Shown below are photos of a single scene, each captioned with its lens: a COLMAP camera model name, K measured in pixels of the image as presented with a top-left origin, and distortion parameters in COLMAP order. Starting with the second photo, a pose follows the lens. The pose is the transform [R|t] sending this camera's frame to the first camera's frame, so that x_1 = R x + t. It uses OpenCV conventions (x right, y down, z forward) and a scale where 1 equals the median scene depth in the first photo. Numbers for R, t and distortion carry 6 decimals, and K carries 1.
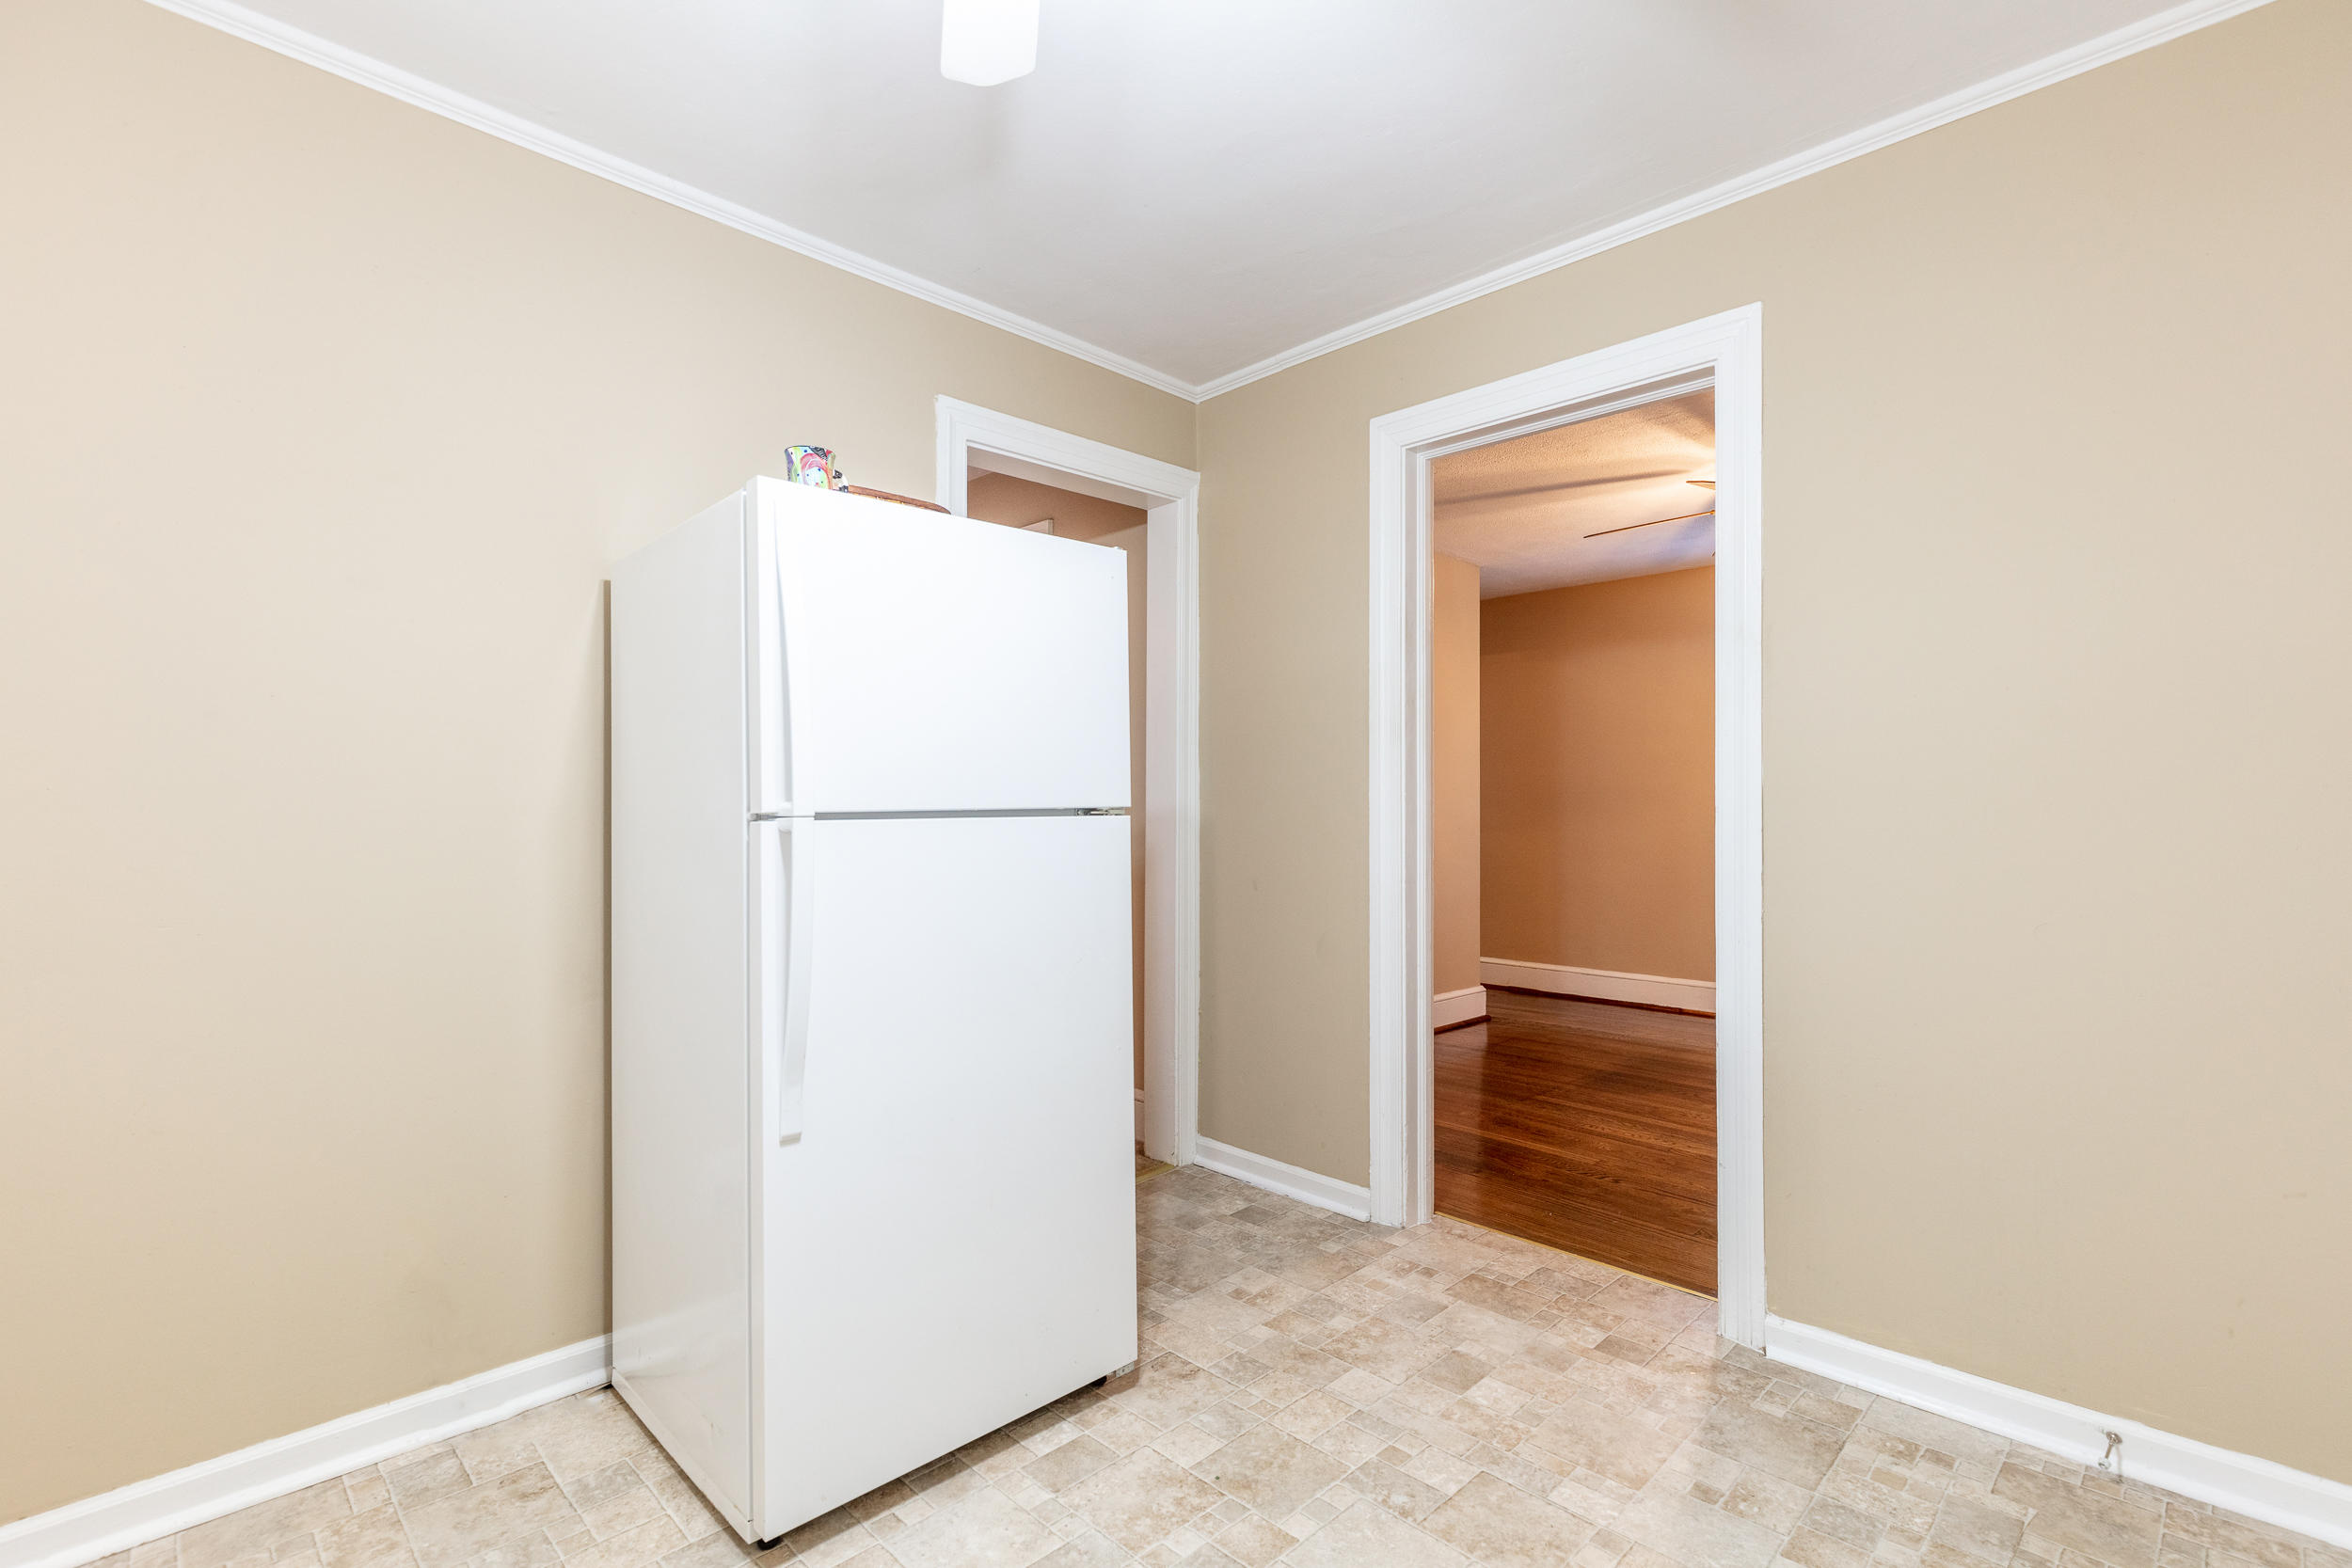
lens RADIAL K [[1069.5, 0, 1191.3], [0, 1069.5, 801.8], [0, 0, 1]] dist [0.005452, 0.000032]
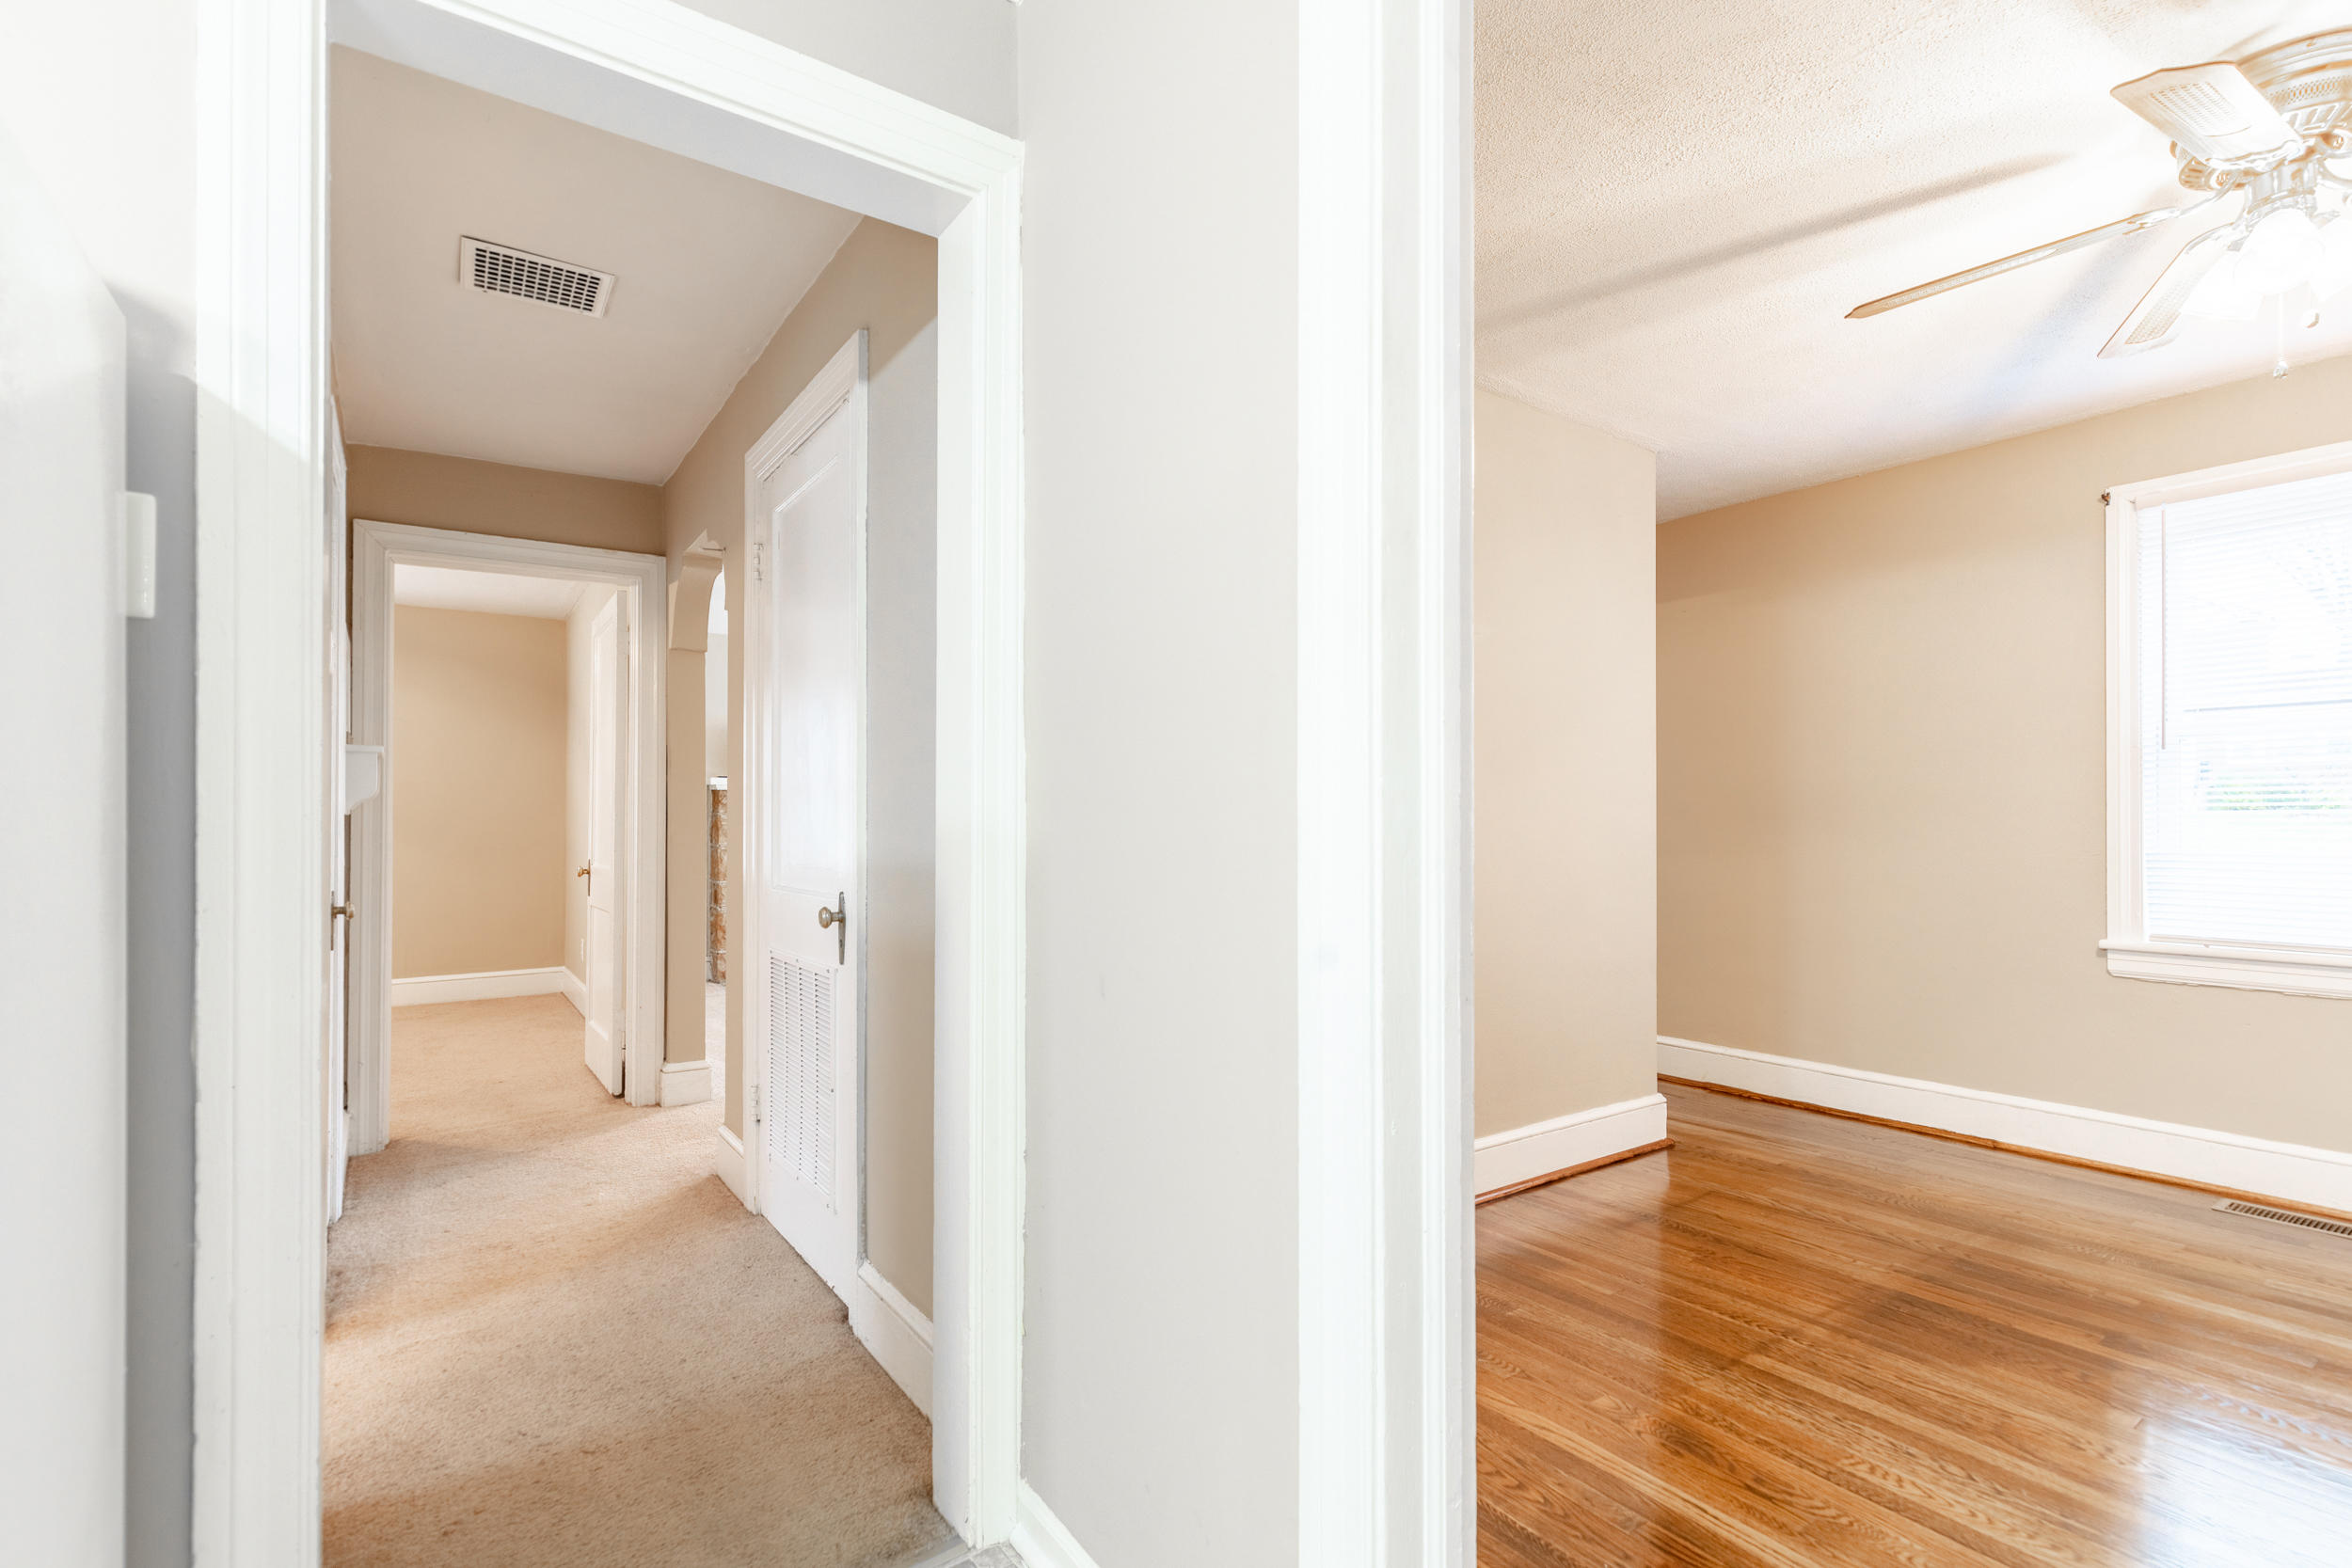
lens RADIAL K [[1069.5, 0, 1191.3], [0, 1069.5, 801.8], [0, 0, 1]] dist [0.005452, 0.000032]
pose [[0.986170, 0.002060, -0.165724, 0.129211], [-0.003593, 0.999953, -0.008951, 0.001255], [0.165698, 0.009422, 0.986132, 0.405462]]
